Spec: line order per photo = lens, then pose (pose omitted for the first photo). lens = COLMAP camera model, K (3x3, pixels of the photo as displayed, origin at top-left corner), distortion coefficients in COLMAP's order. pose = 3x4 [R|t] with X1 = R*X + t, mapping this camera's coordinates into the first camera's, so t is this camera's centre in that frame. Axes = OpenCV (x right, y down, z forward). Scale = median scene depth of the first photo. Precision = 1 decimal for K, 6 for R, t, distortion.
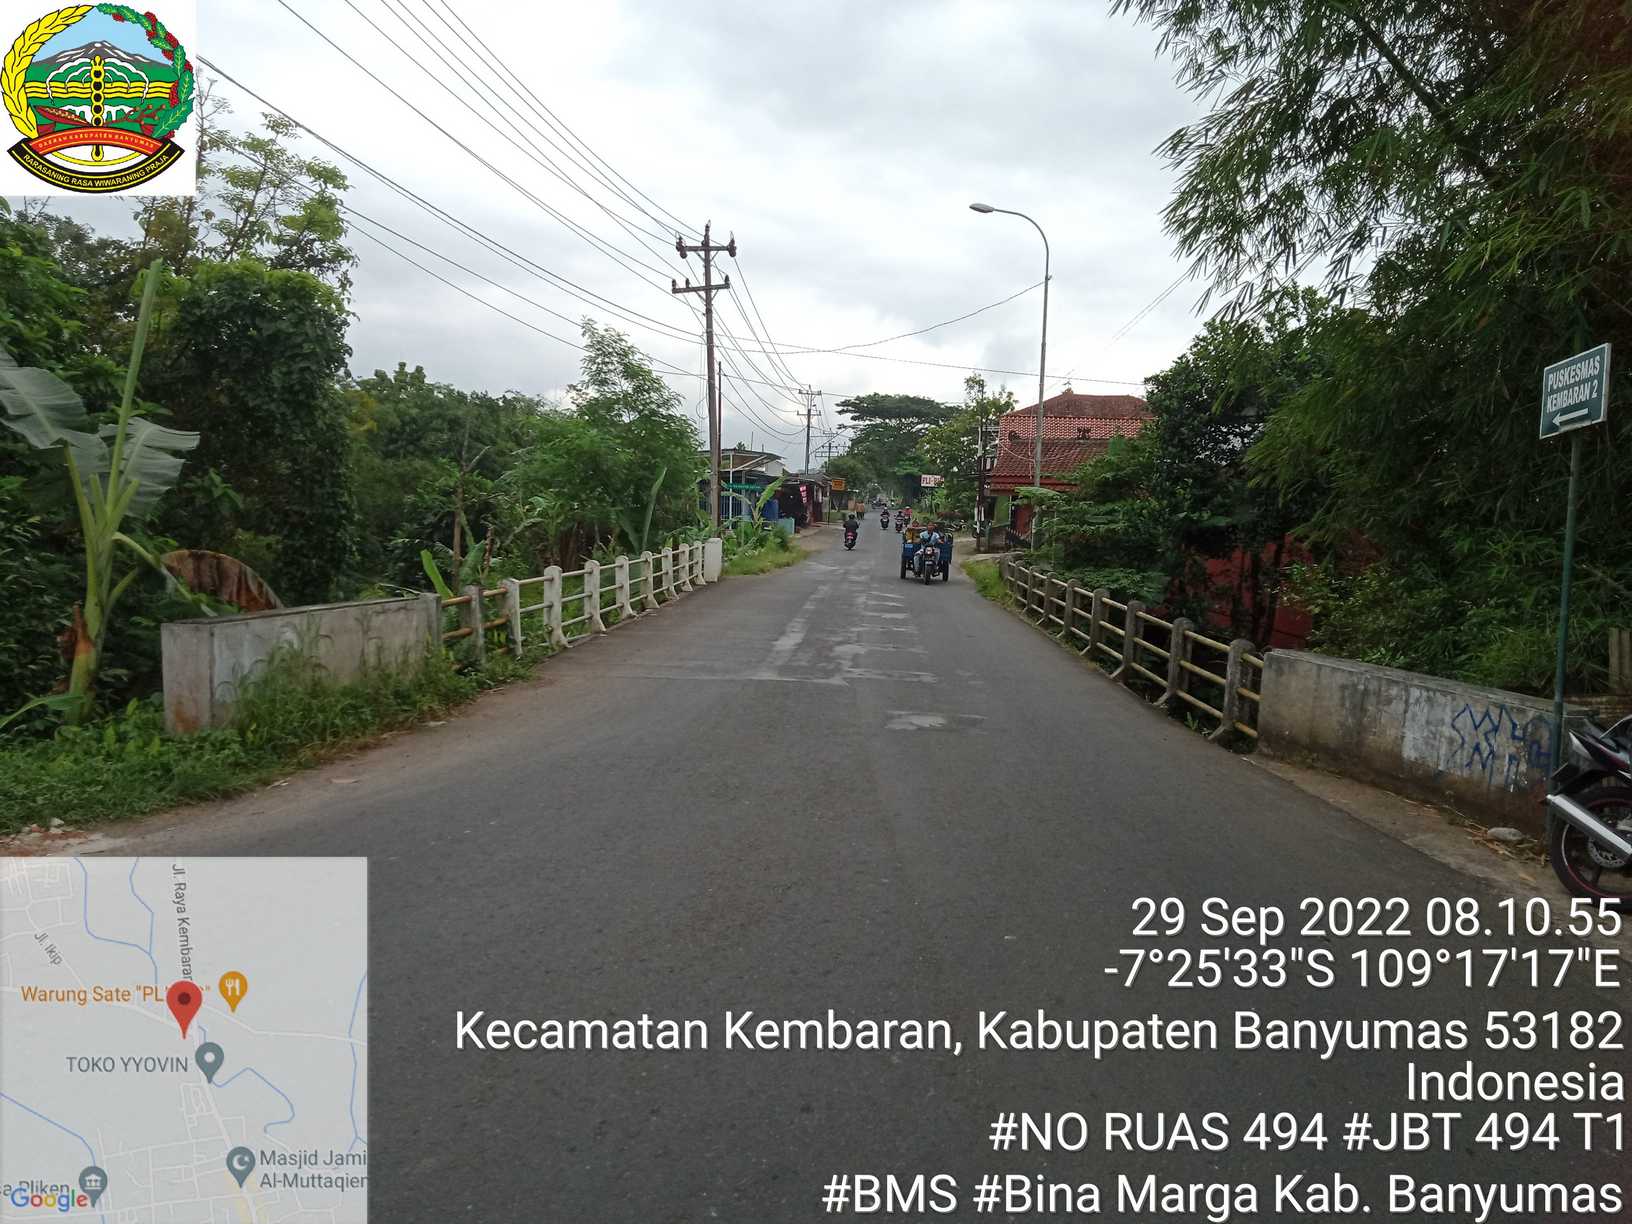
lens RADIAL K [[1165.9, 0, 819.9], [0, 1165.9, 618.7], [0, 0, 1]] dist [0.001453, 0.003792]
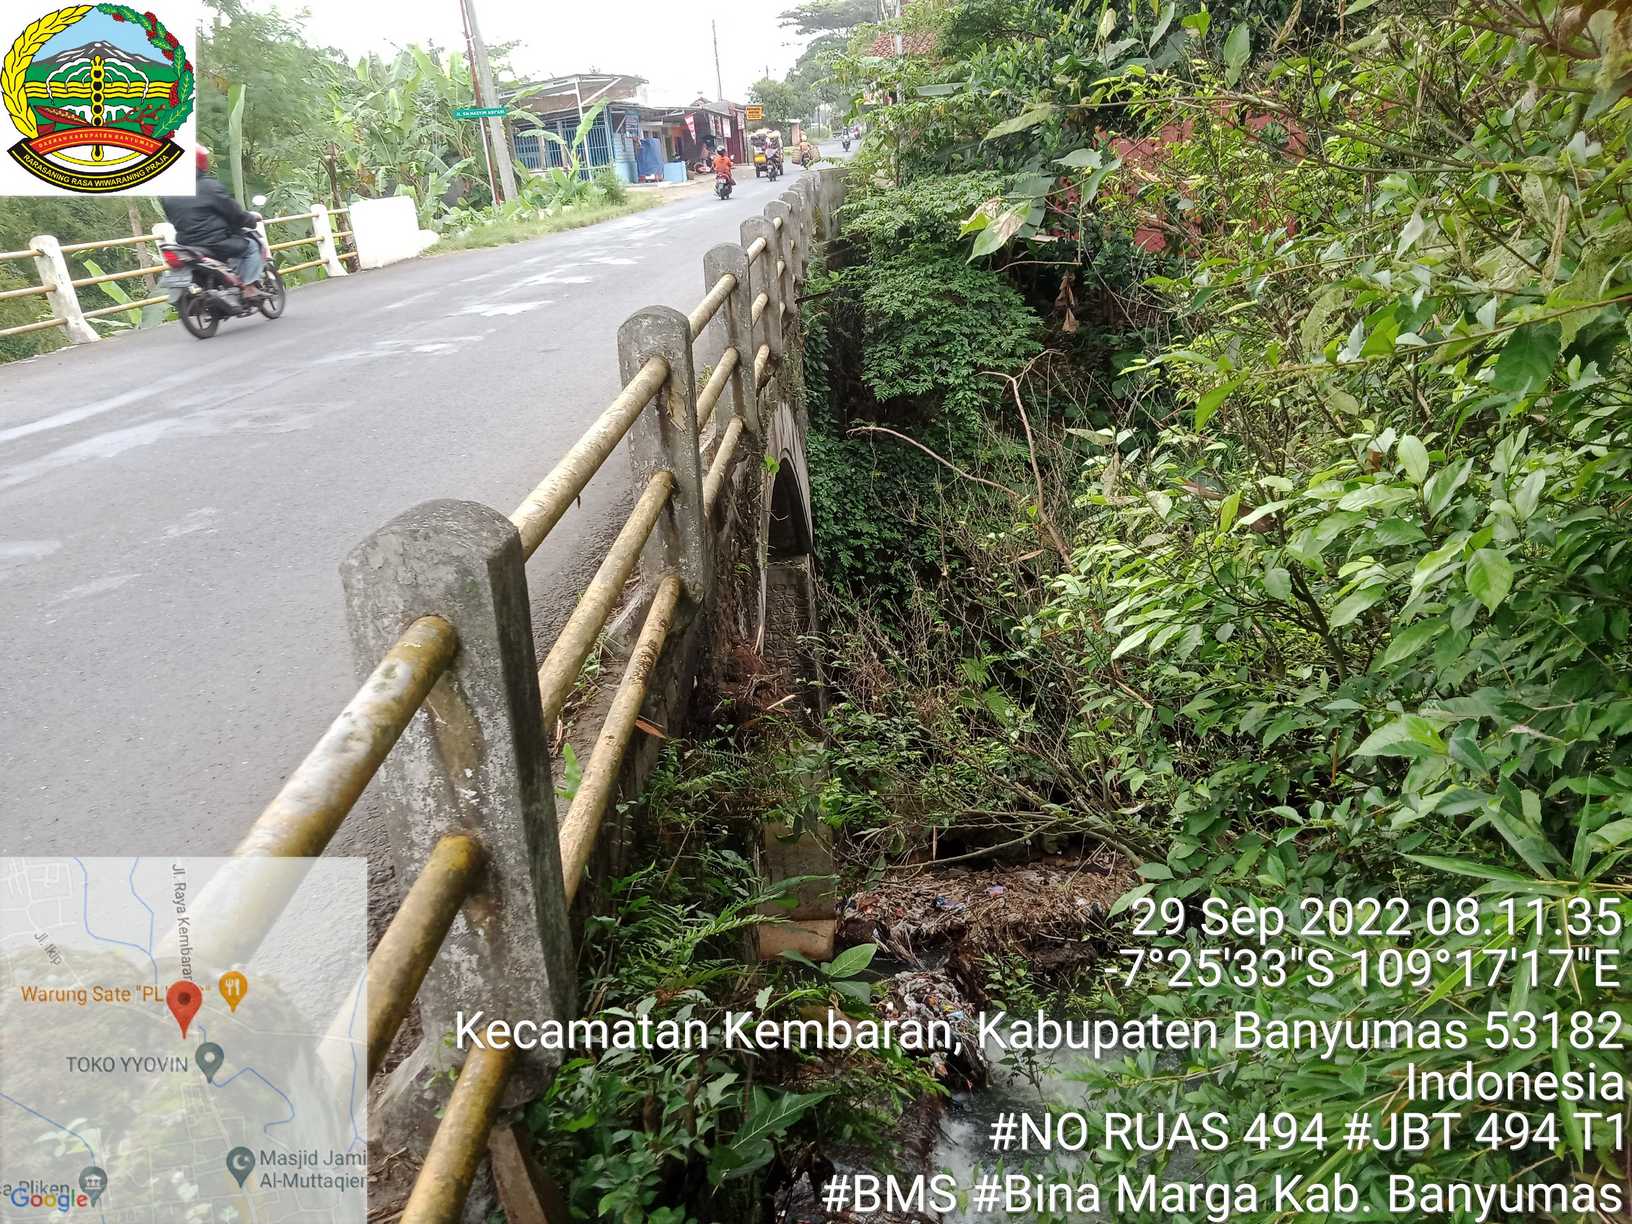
lens RADIAL K [[1165.9, 0, 819.9], [0, 1165.9, 618.7], [0, 0, 1]] dist [0.001453, 0.003792]
pose [[0.994341, -0.103337, -0.024652, 0.097534], [0.106083, 0.953345, 0.282630, -0.002194], [-0.005705, -0.283646, 0.958912, 0.210348]]
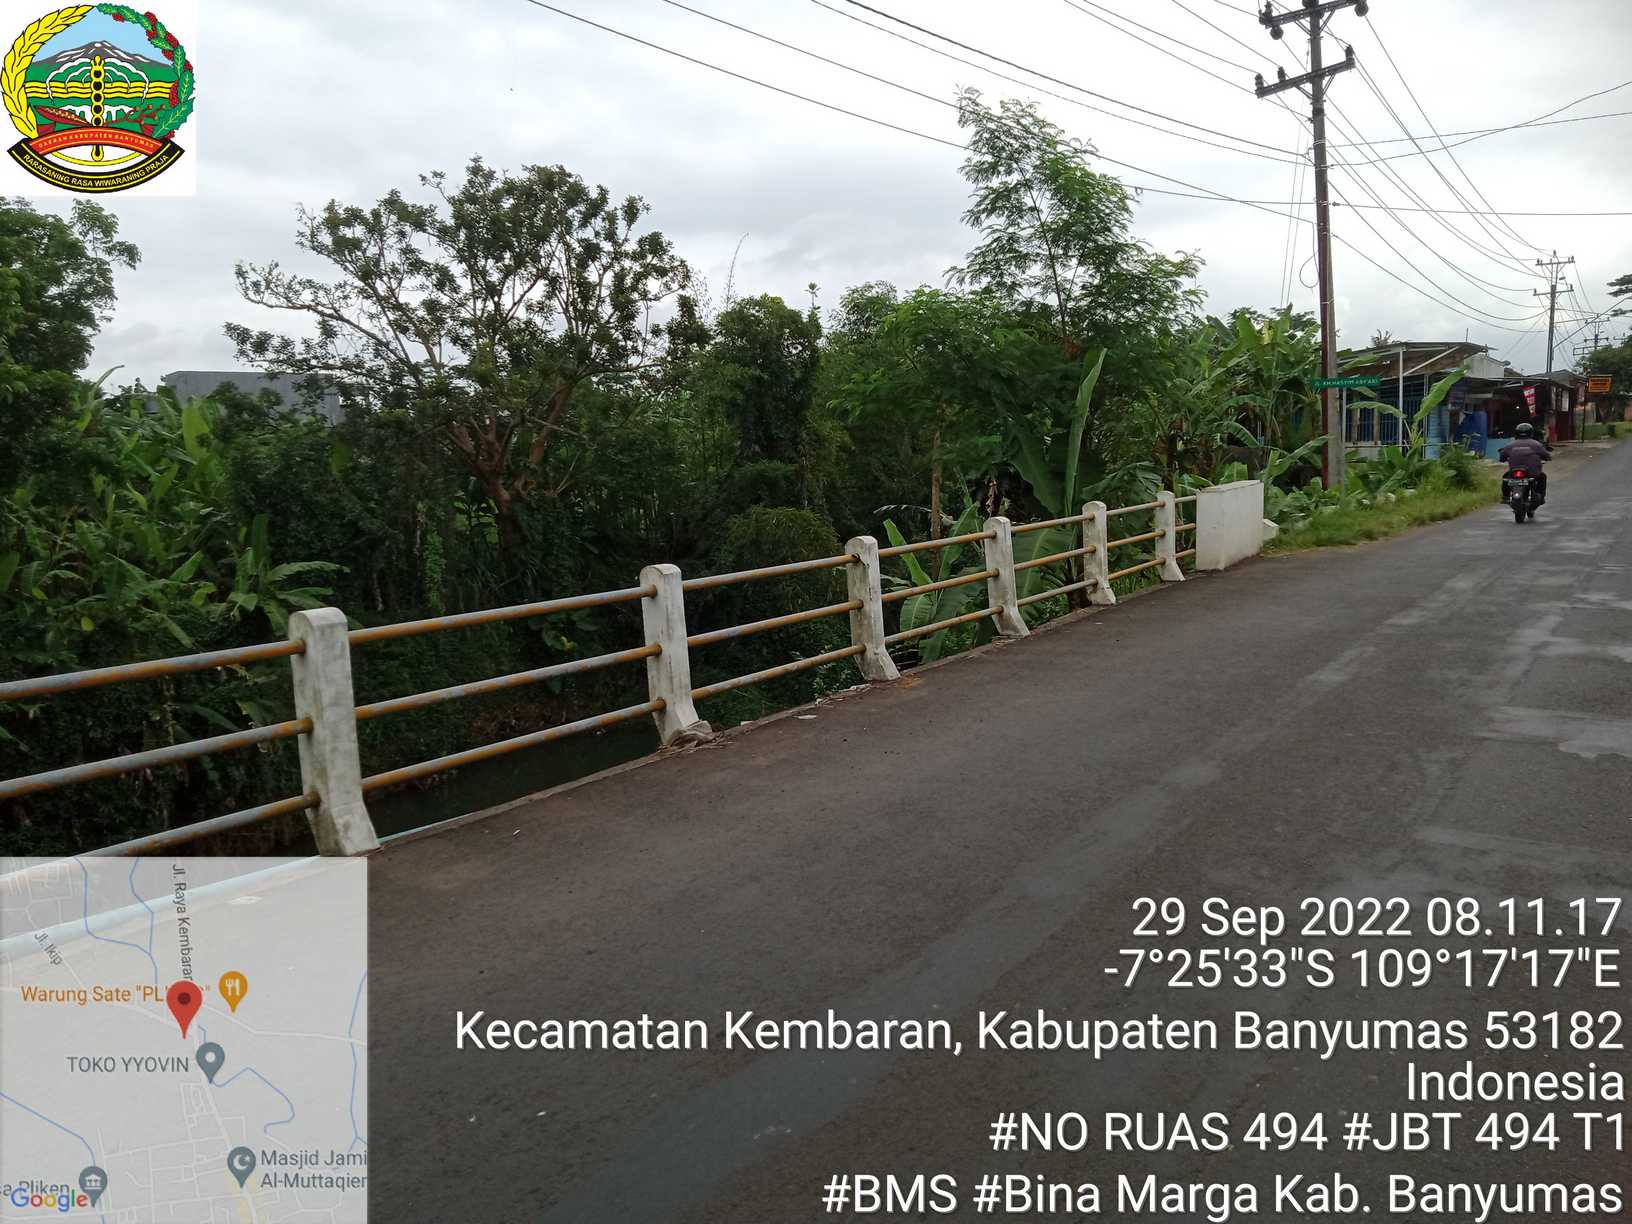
lens RADIAL K [[1165.9, 0, 819.9], [0, 1165.9, 618.7], [0, 0, 1]] dist [0.001453, 0.003792]
pose [[0.833591, 0.003500, -0.552372, 0.028286], [0.020582, 0.999089, 0.037391, -0.021588], [0.551999, -0.042538, 0.832759, 0.320276]]
